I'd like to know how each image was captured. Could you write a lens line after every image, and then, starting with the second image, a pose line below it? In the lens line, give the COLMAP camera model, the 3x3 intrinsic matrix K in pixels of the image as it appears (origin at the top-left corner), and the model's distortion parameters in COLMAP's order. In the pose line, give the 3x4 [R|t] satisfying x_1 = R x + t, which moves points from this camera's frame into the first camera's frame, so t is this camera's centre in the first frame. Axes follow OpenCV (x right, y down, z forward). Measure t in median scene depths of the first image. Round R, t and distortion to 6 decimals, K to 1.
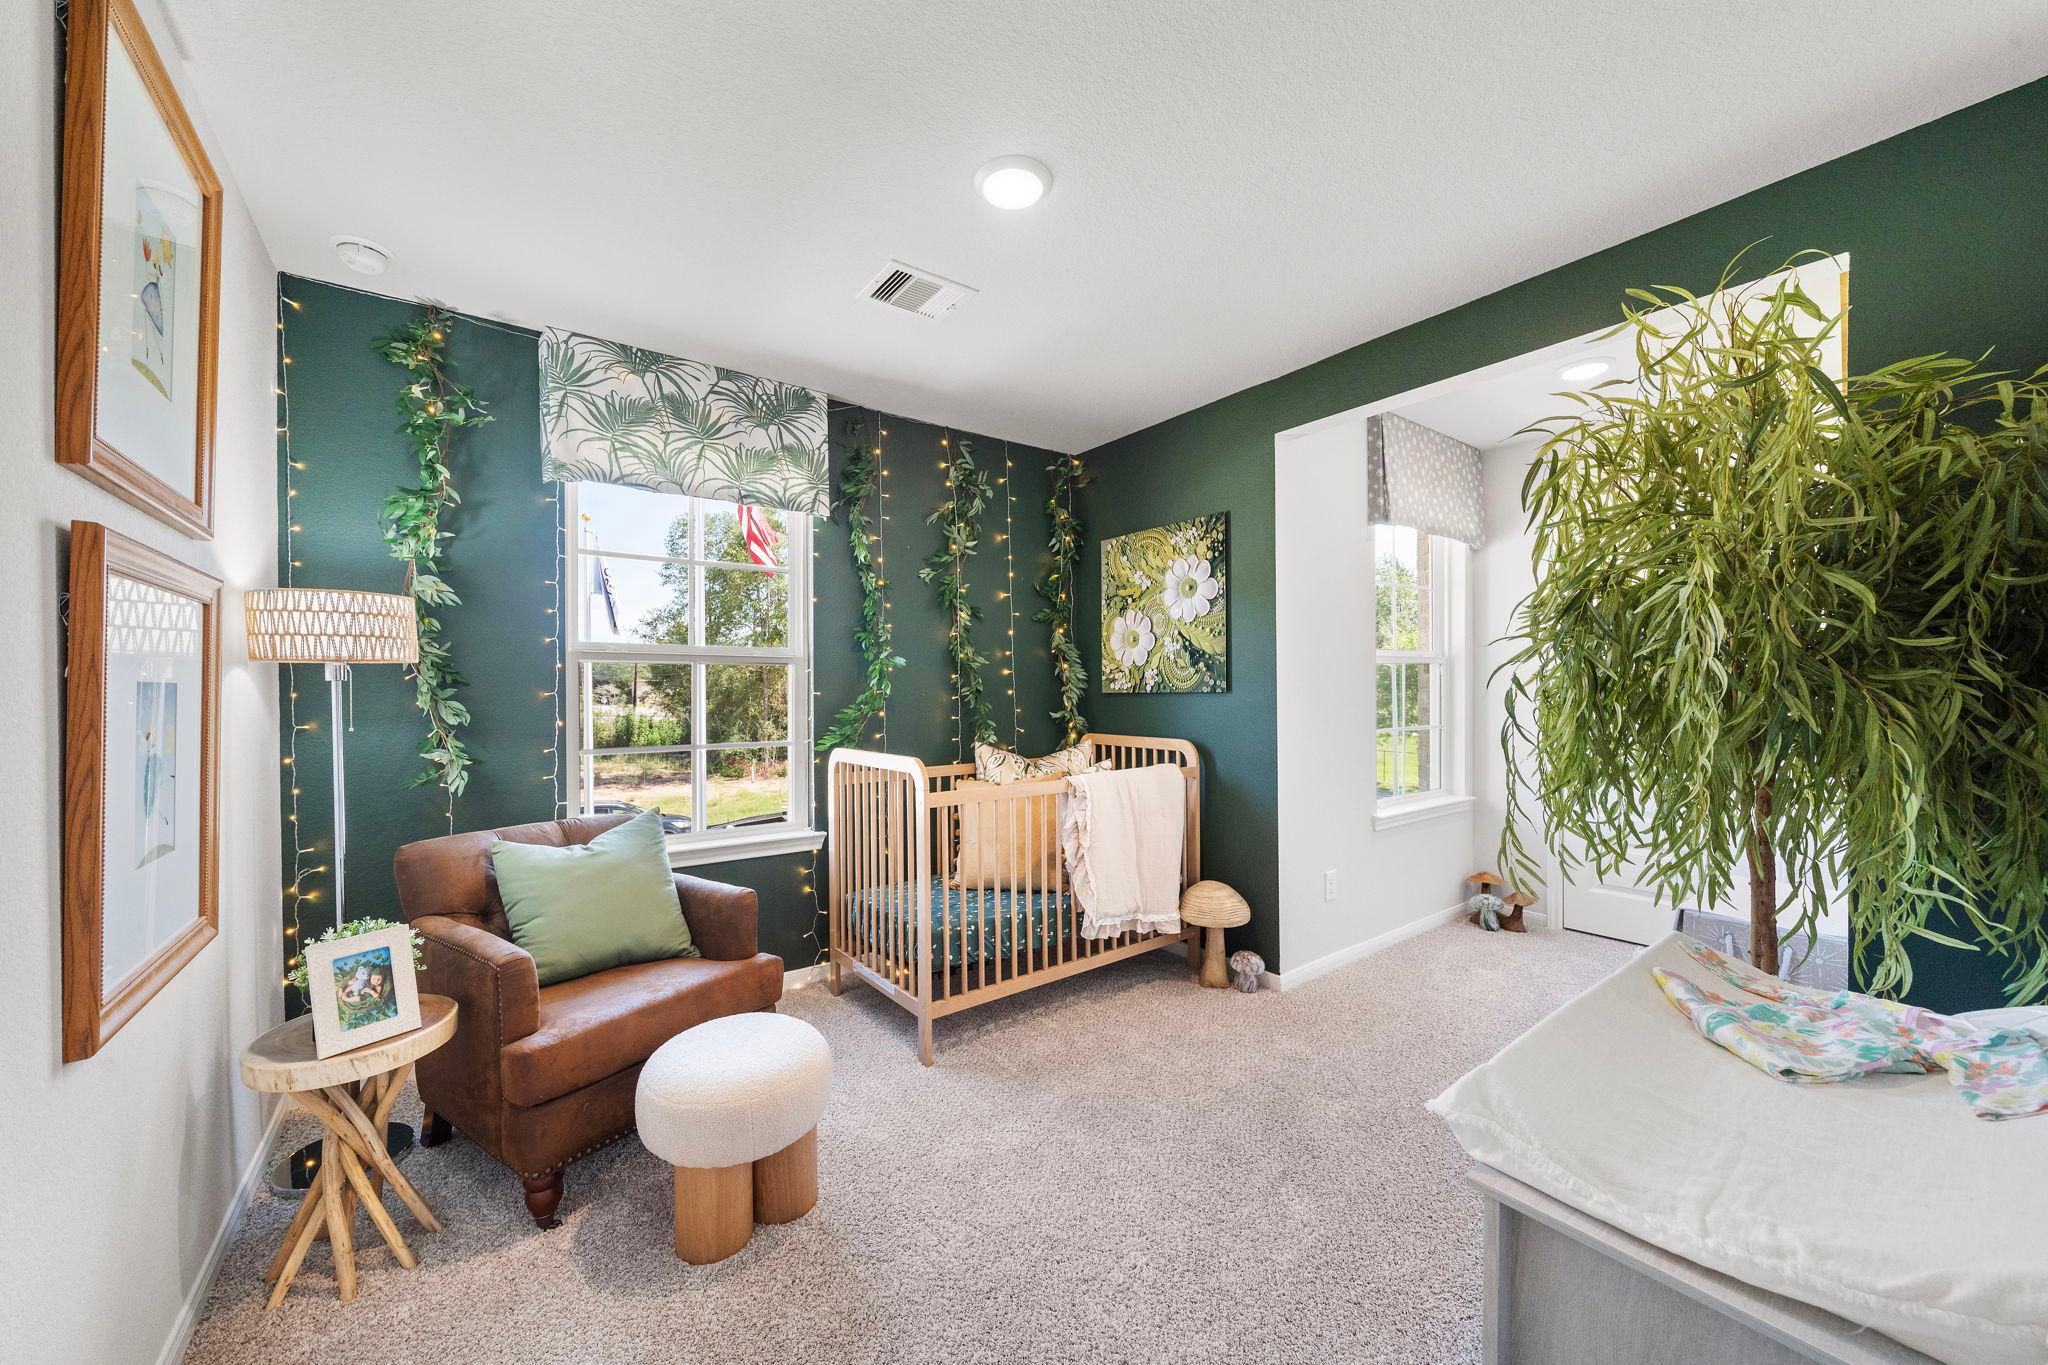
lens RADIAL K [[760.4, 0, 1008.2], [0, 760.4, 693.8], [0, 0, 1]] dist [-0.001703, -0.000213]
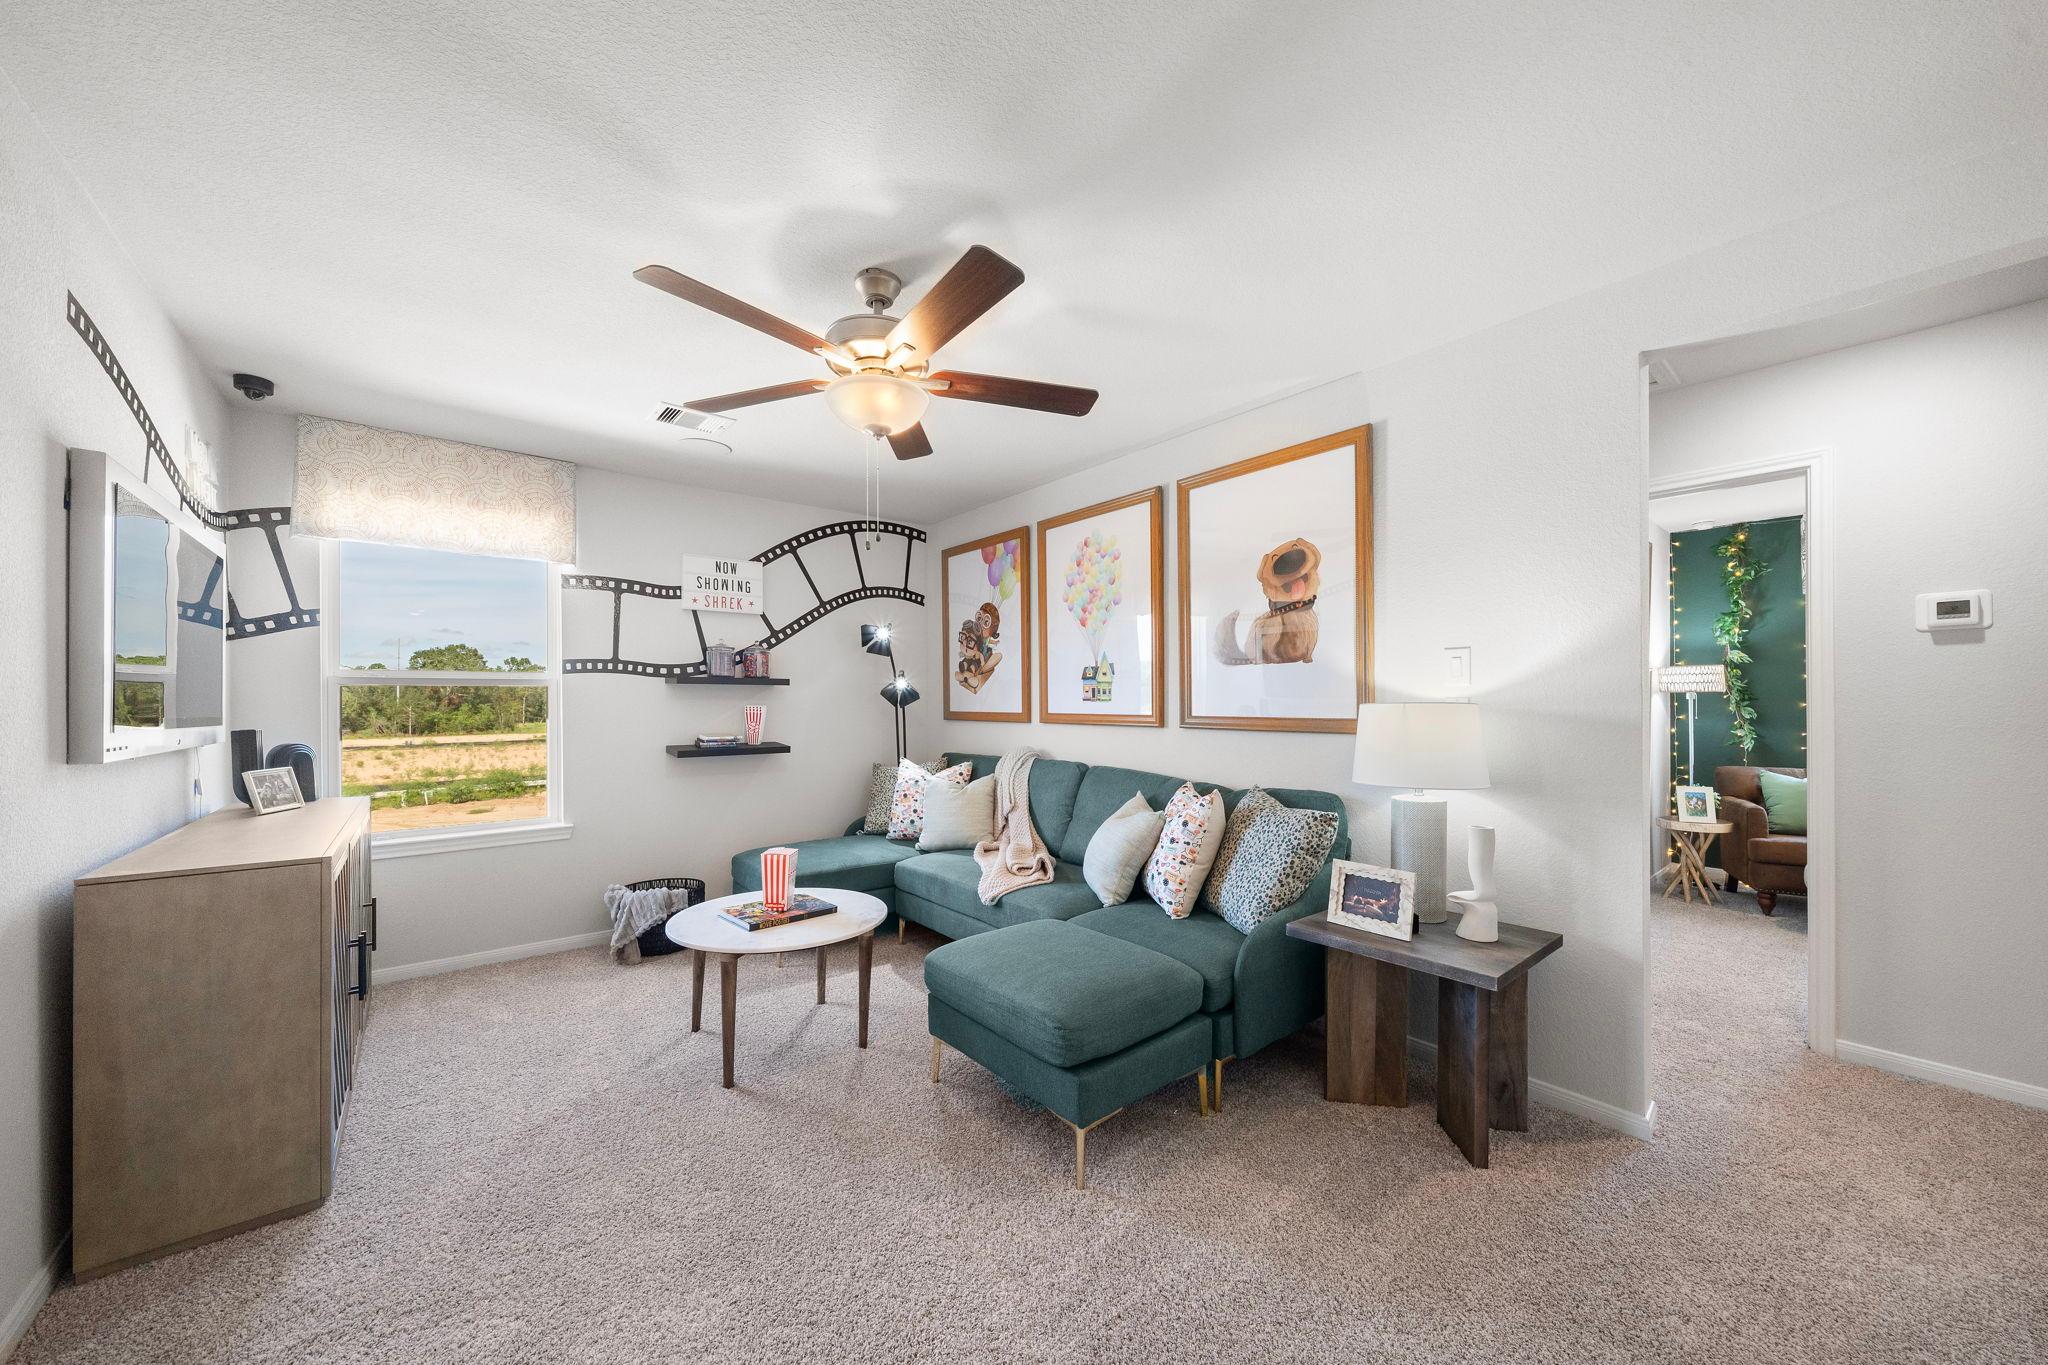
lens RADIAL K [[760.4, 0, 1008.2], [0, 760.4, 693.8], [0, 0, 1]] dist [-0.001703, -0.000213]
pose [[0.077932, 0.001023, -0.996958, 1.374778], [-0.001970, 0.999998, 0.000873, -0.029602], [0.996957, 0.001896, 0.077934, -1.382052]]
